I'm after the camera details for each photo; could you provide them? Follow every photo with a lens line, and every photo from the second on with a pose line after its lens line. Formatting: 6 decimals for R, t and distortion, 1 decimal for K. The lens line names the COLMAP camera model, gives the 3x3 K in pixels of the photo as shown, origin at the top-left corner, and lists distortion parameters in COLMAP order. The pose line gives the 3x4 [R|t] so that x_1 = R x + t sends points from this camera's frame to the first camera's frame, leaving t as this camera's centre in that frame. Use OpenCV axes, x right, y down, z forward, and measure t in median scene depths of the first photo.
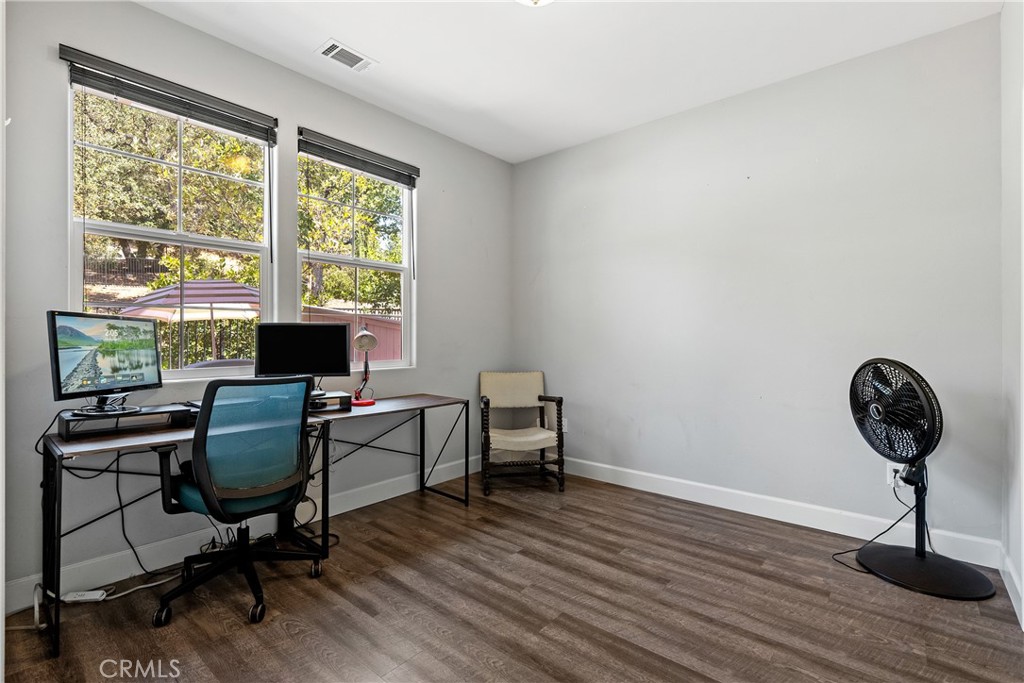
lens RADIAL K [[462.9, 0, 511.0], [0, 462.9, 336.8], [0, 0, 1]] dist [-0.003576, -0.000344]
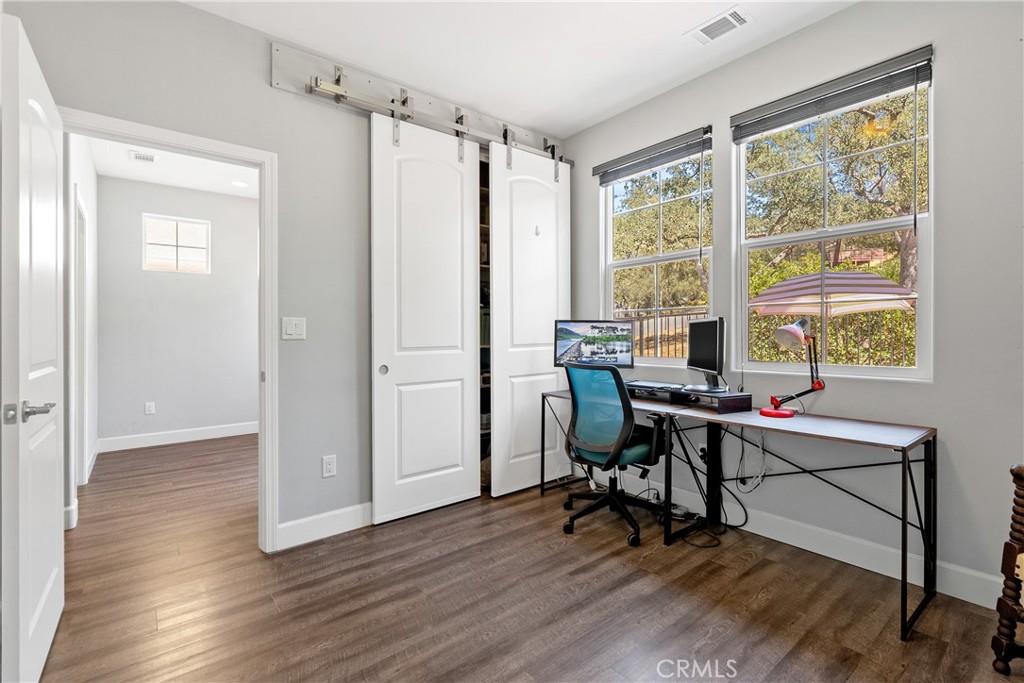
lens RADIAL K [[460.5, 0, 511.4], [0, 460.5, 331.5], [0, 0, 1]] dist [-0.001812, 0.000024]
pose [[-0.172728, -0.004311, -0.984960, 0.760210], [0.006793, 0.999961, -0.005568, 0.000594], [0.984946, -0.007652, -0.172692, 0.929368]]
